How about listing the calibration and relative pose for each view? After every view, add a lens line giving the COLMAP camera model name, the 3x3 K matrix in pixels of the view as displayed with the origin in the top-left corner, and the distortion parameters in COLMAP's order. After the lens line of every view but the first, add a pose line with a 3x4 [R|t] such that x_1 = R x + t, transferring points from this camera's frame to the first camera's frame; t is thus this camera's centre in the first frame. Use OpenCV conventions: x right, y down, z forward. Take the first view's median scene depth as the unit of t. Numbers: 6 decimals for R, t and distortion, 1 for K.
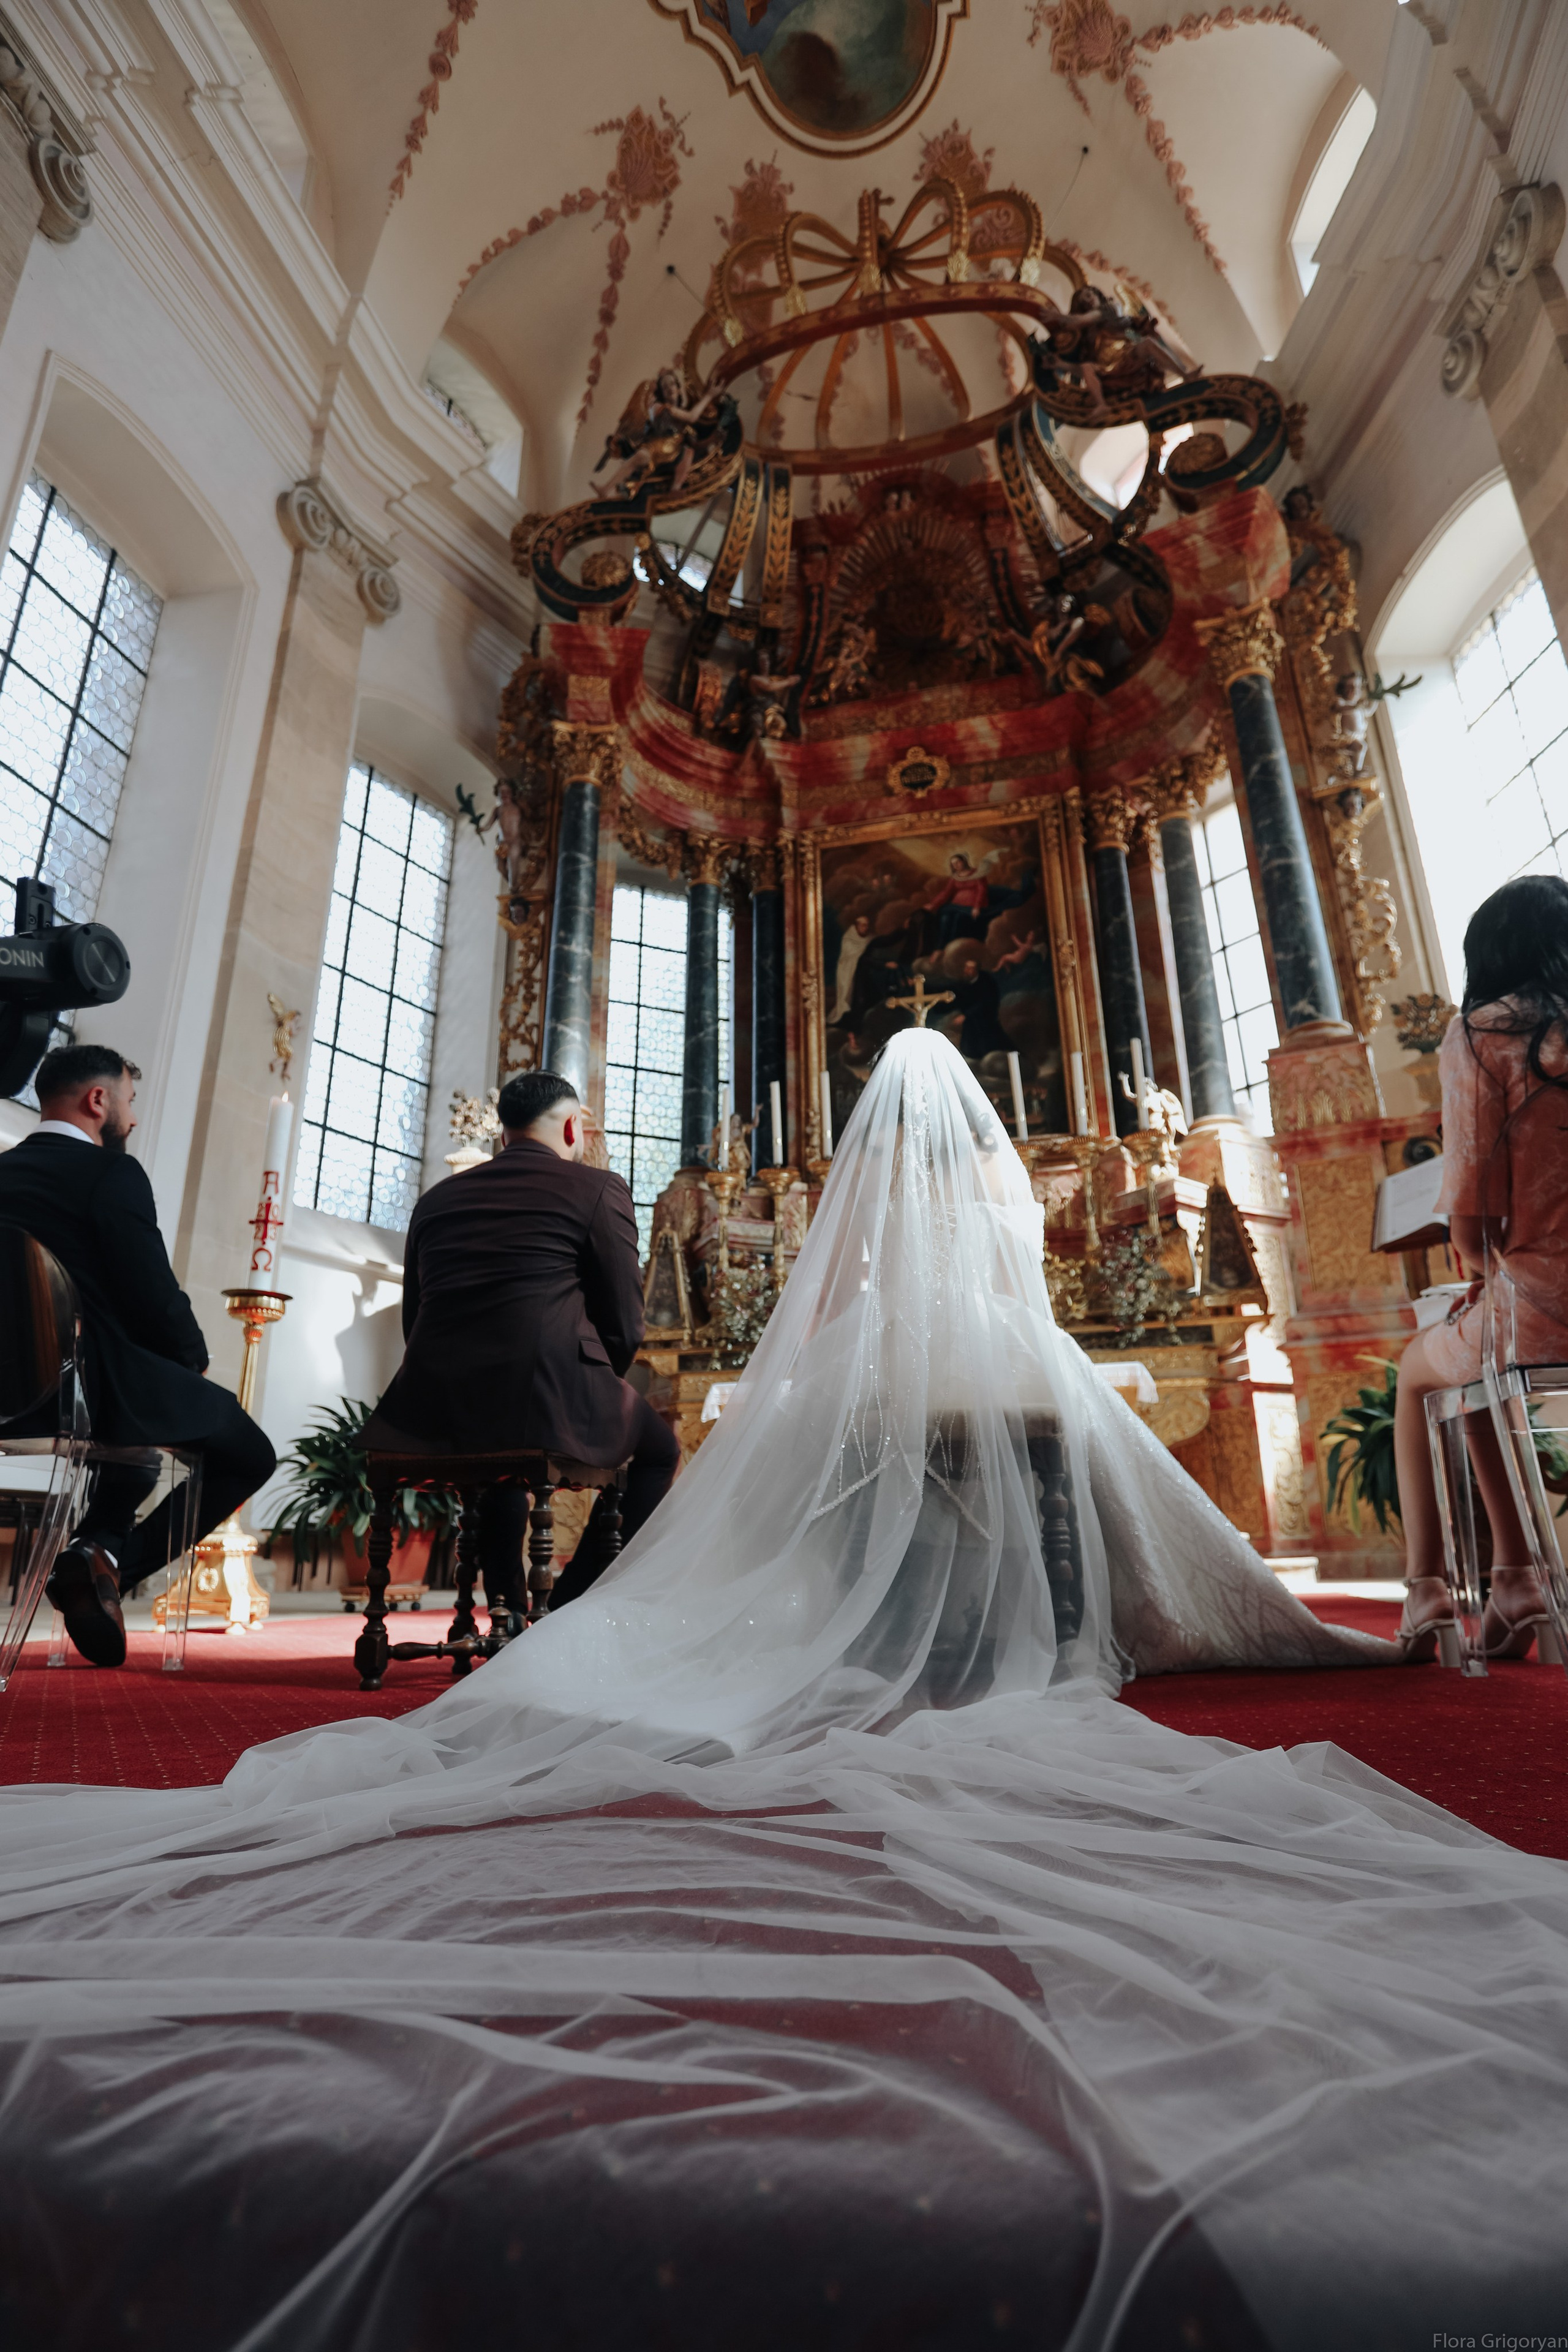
lens RADIAL K [[1171.0, 0, 799.9], [0, 1171.0, 1171.4], [0, 0, 1]] dist [-0.040694, -0.000492]
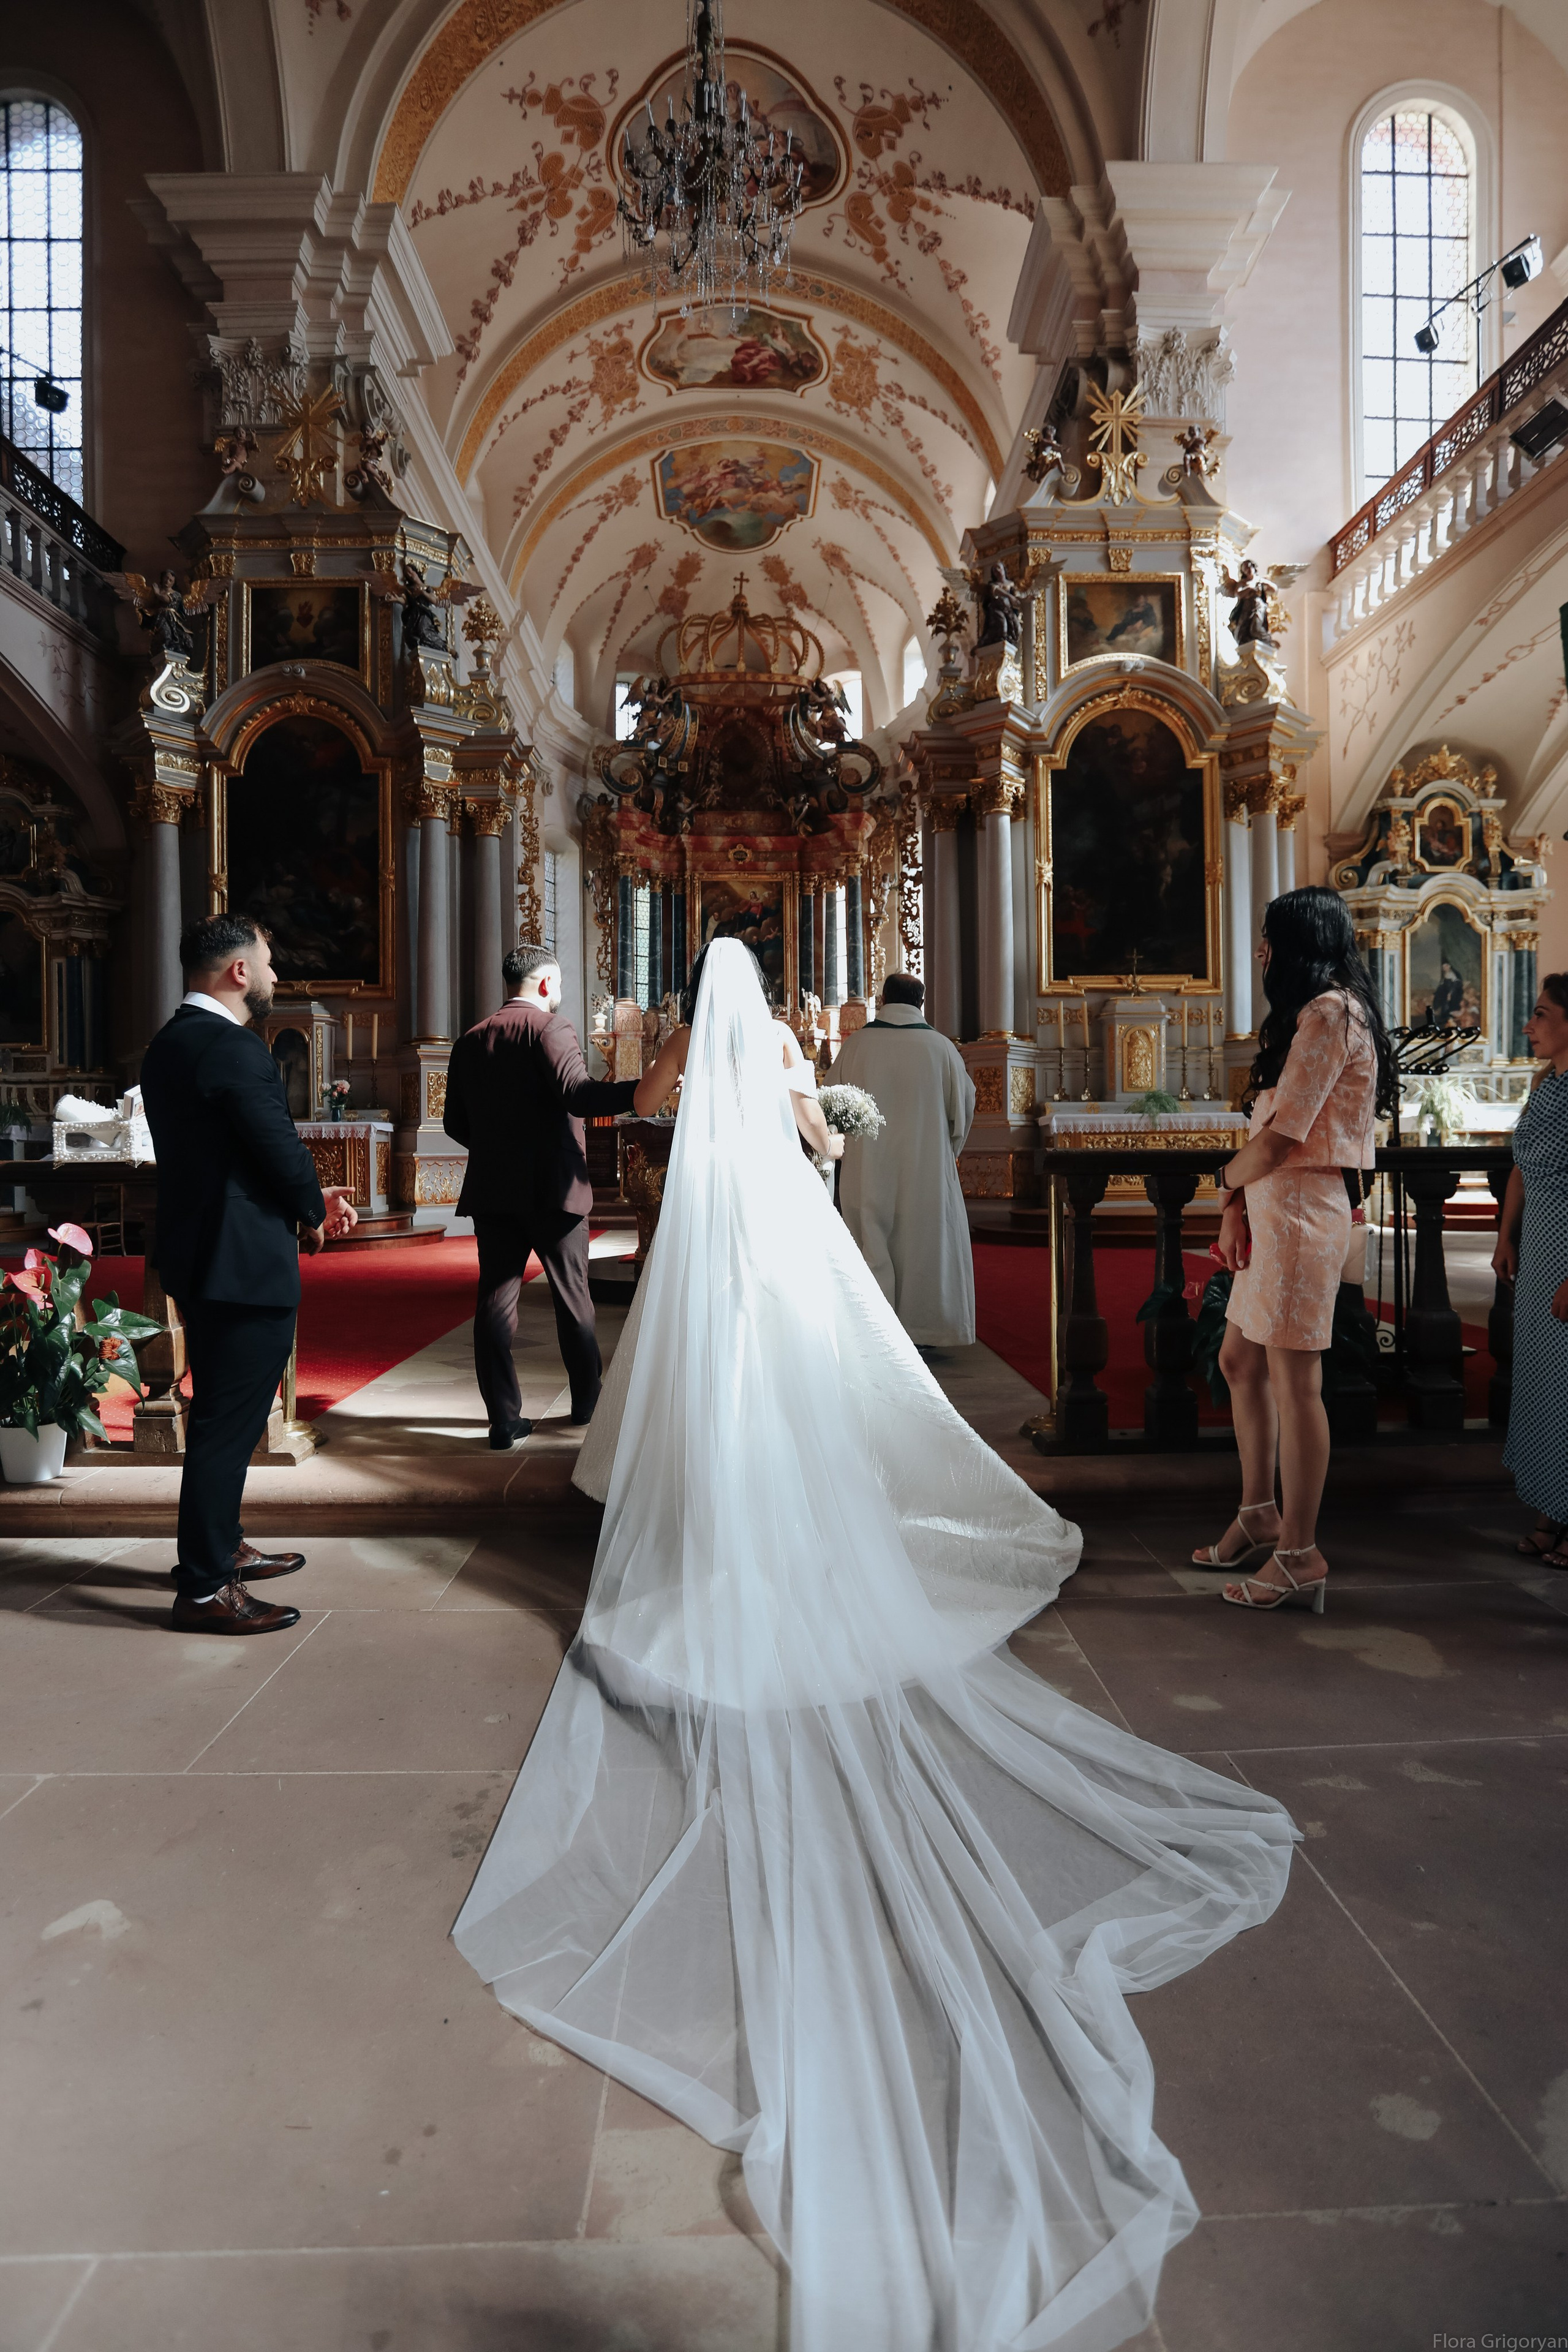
lens RADIAL K [[1171.0, 0, 786.4], [0, 1171.0, 1182.2], [0, 0, 1]] dist [-0.040694, -0.000492]
pose [[0.969676, 0.006484, 0.244307, -0.446240], [-0.089744, 0.939257, 0.331273, -0.545389], [-0.227319, -0.343153, 0.911357, -1.710771]]
